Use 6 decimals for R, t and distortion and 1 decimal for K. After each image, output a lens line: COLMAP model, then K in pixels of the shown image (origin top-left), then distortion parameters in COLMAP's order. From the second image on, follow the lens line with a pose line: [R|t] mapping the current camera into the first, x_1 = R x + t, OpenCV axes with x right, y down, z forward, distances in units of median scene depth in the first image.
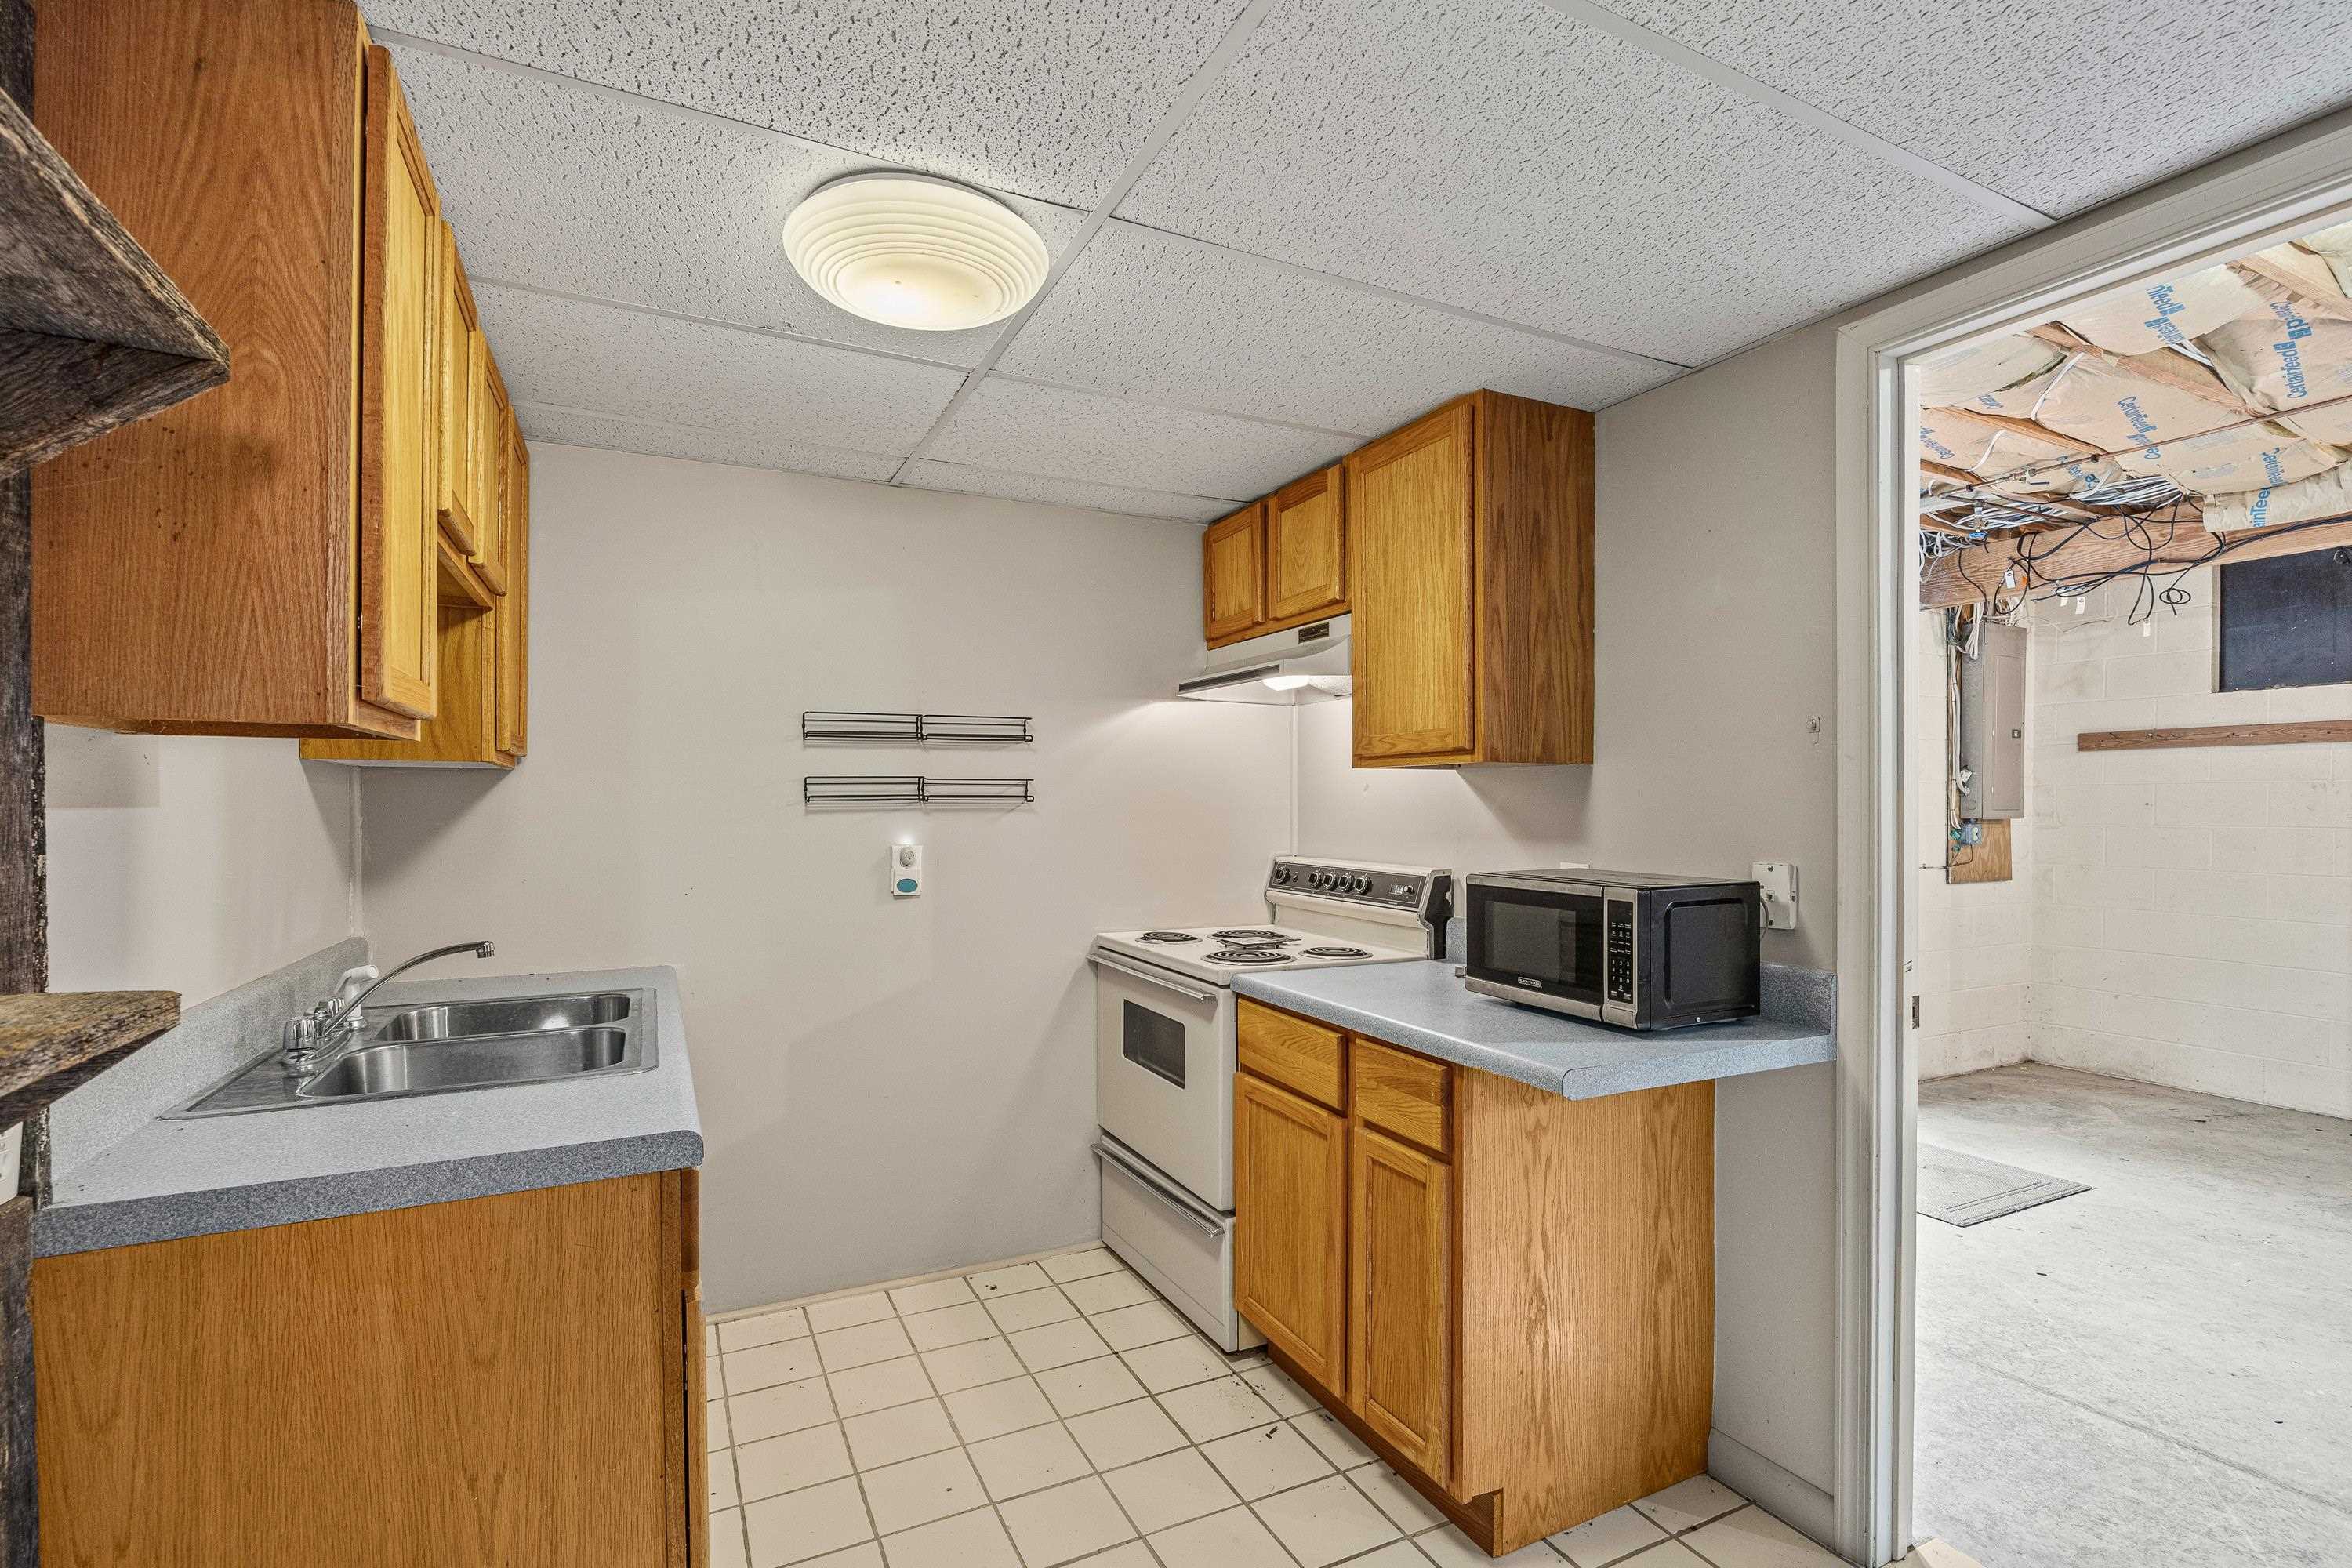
lens RADIAL K [[1077.8, 0, 1174.4], [0, 1077.8, 797.8], [0, 0, 1]] dist [-0.005035, -0.000446]
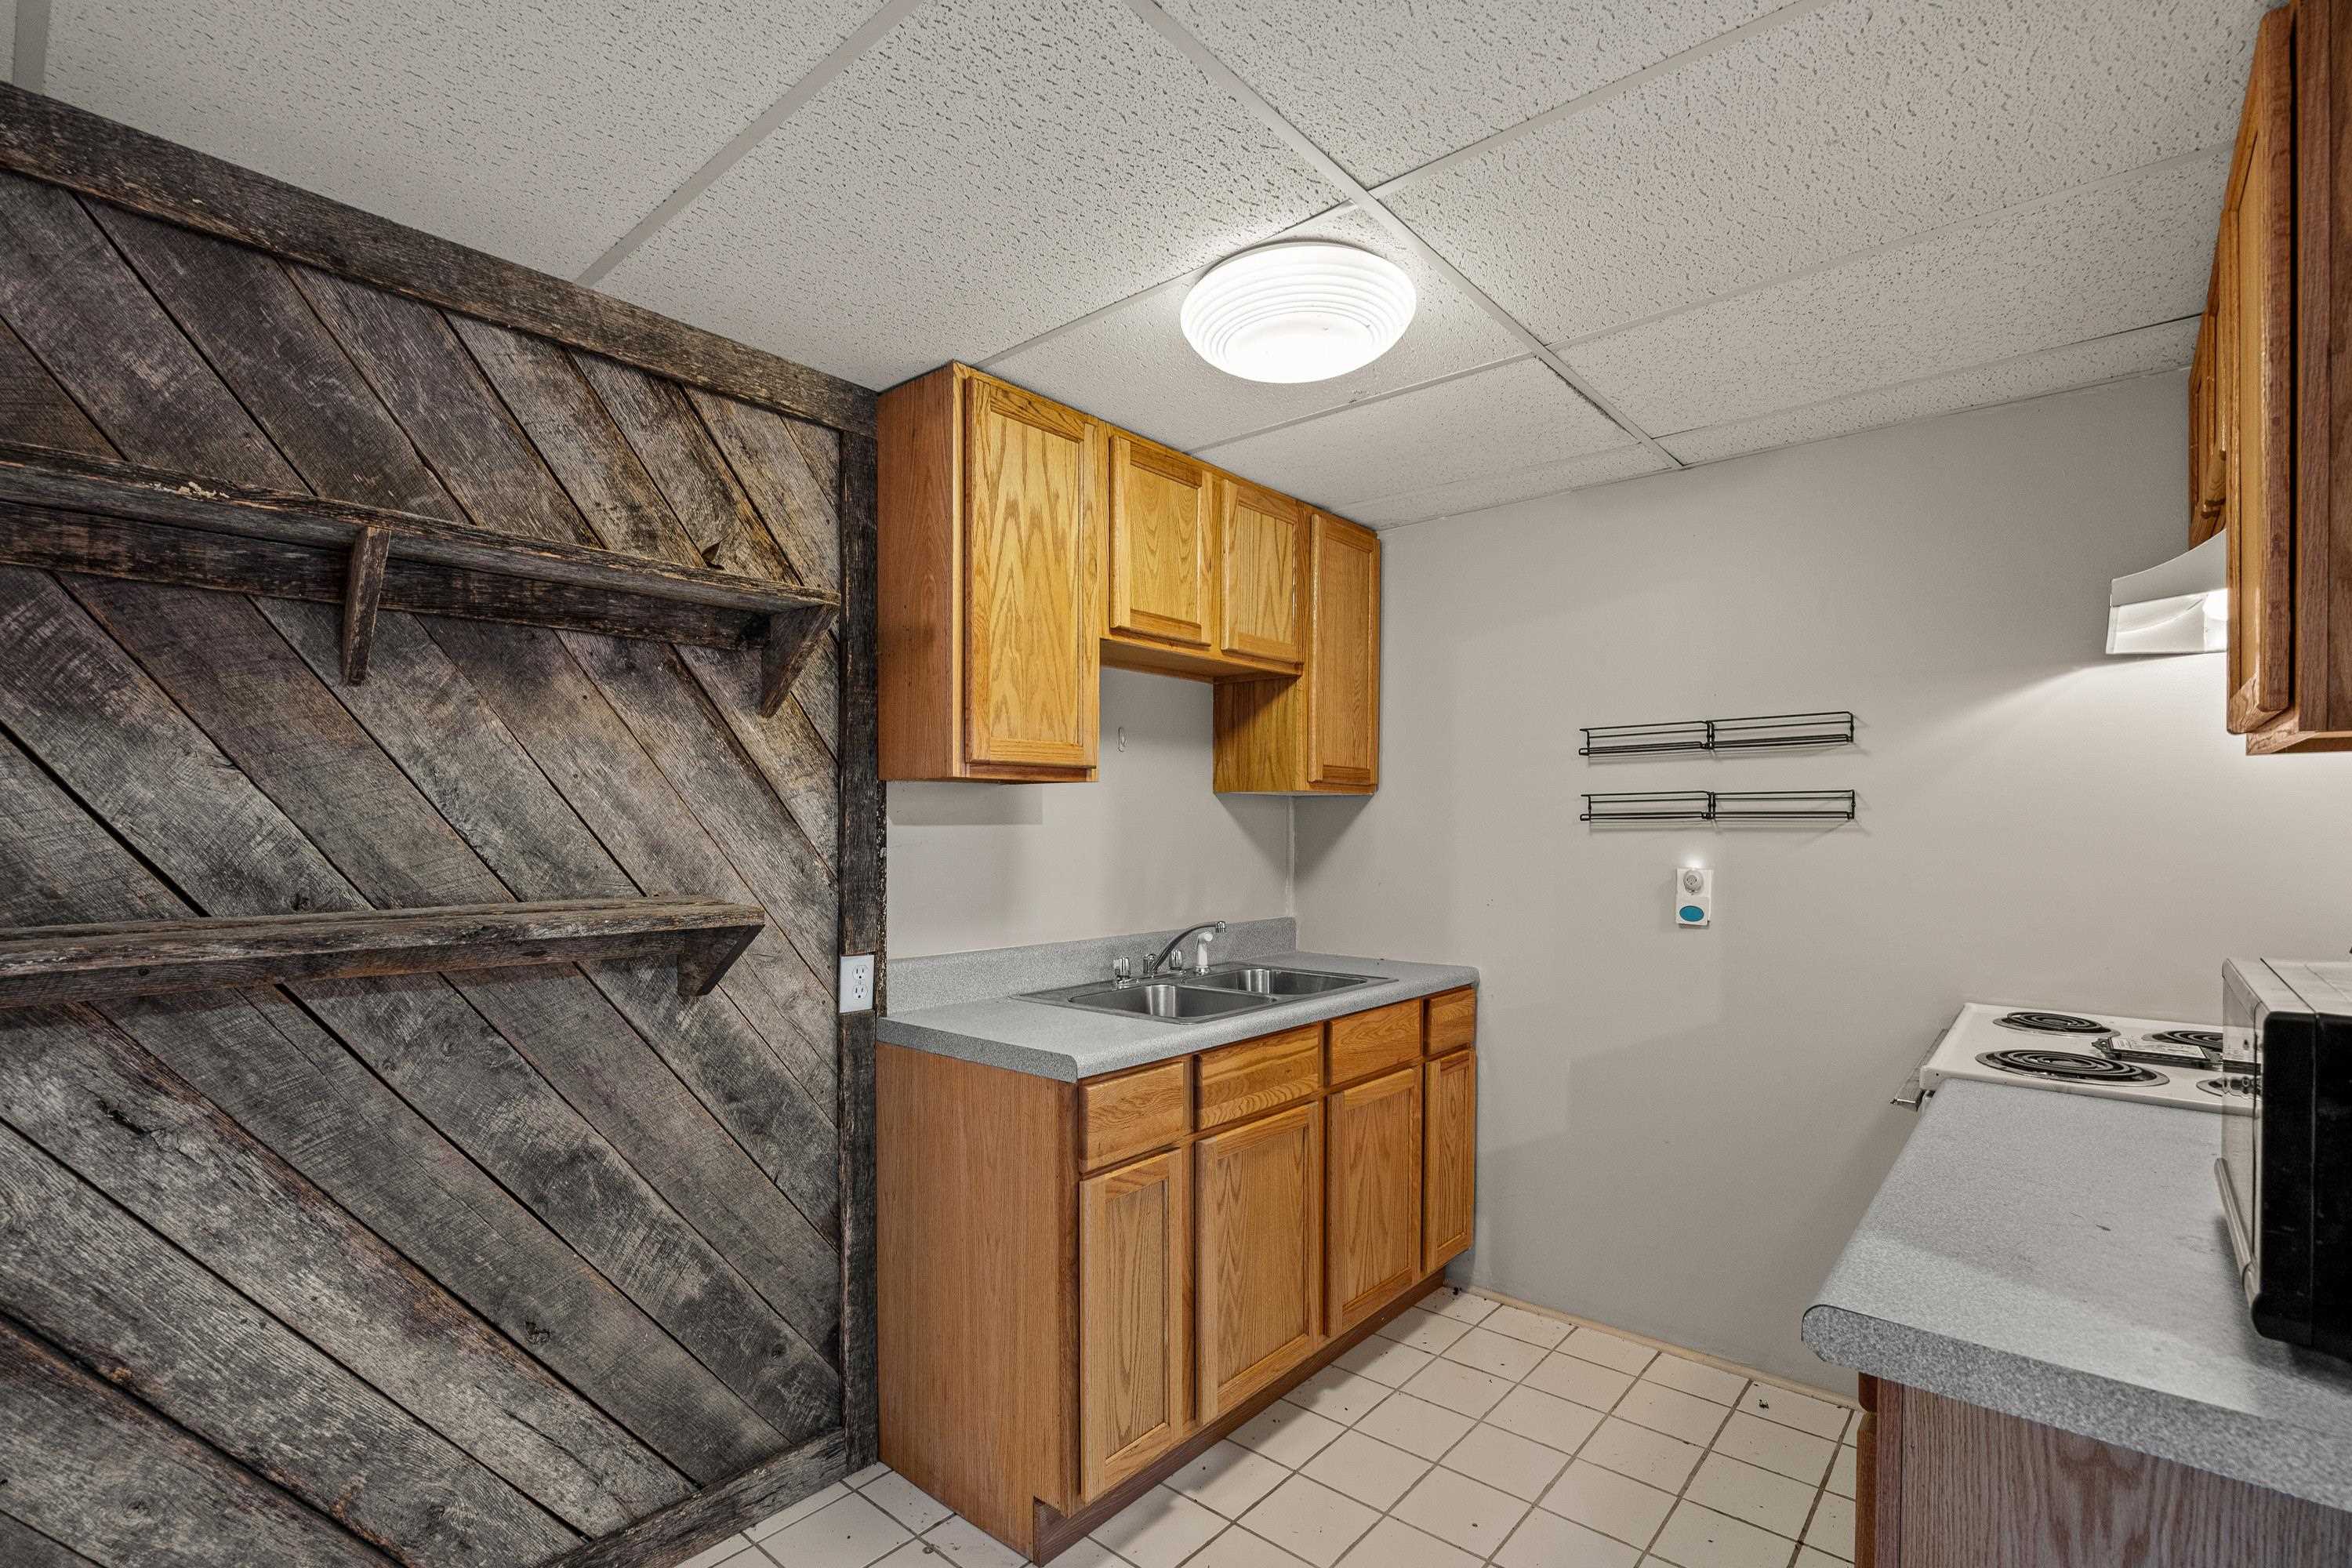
lens RADIAL K [[1077.8, 0, 1194.3], [0, 1077.8, 832.1], [0, 0, 1]] dist [-0.005035, -0.000446]
pose [[0.402398, 0.008780, -0.915423, 0.504061], [0.005475, 0.999913, 0.011997, 0.000906], [0.915448, -0.009840, 0.402315, 0.331416]]
